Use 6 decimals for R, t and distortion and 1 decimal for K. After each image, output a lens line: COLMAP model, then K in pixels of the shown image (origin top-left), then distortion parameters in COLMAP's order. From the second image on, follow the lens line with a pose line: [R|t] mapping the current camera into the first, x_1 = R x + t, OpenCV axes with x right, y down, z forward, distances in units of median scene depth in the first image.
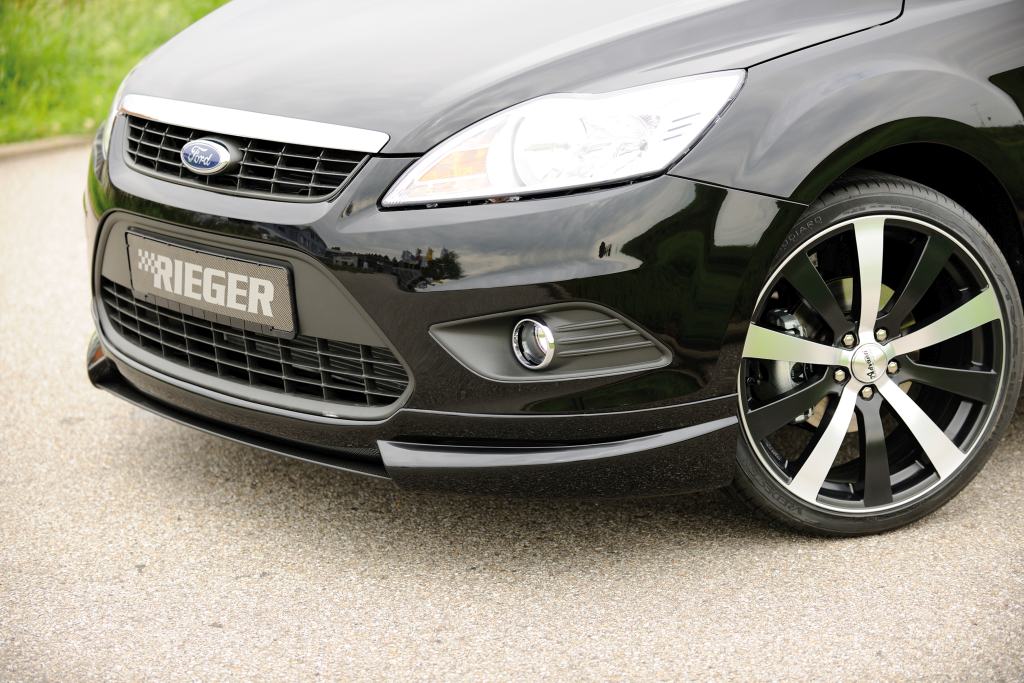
lens RADIAL K [[2448.3, 0, 511.5], [0, 2448.3, 341.1], [0, 0, 1]] dist [-0.152765, 0.000000]
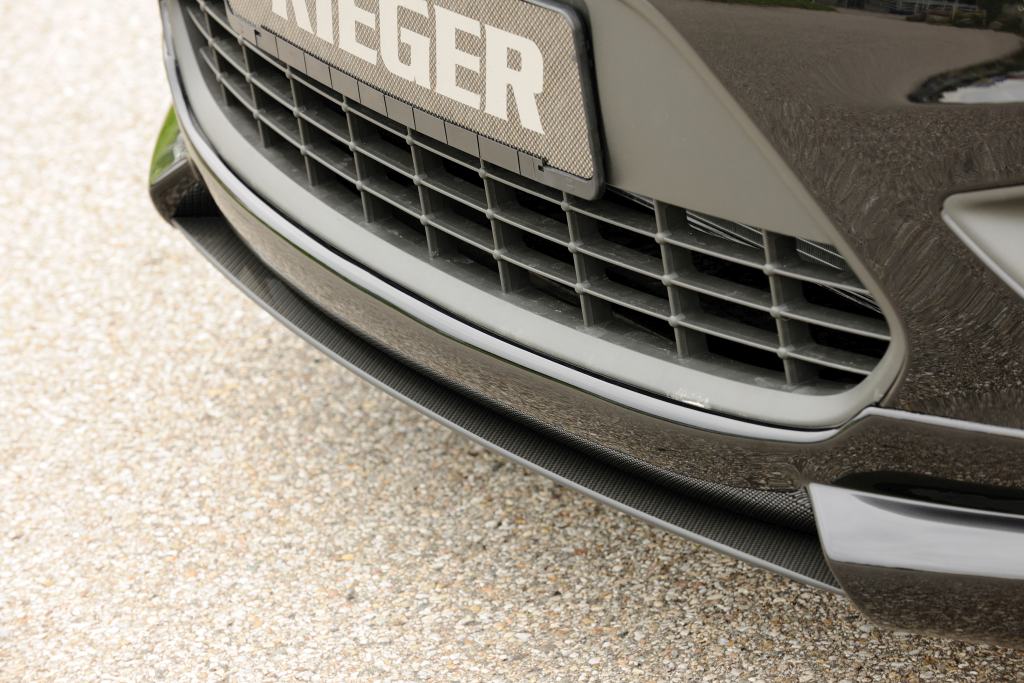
lens RADIAL K [[4682.3, 0, 513.0], [0, 4682.3, 342.3], [0, 0, 1]] dist [1.359210, 0.000000]
pose [[0.981942, 0.020244, -0.188098, 0.030749], [0.005137, 0.991039, 0.133474, -0.067737], [0.189114, -0.132030, 0.973039, 0.267440]]
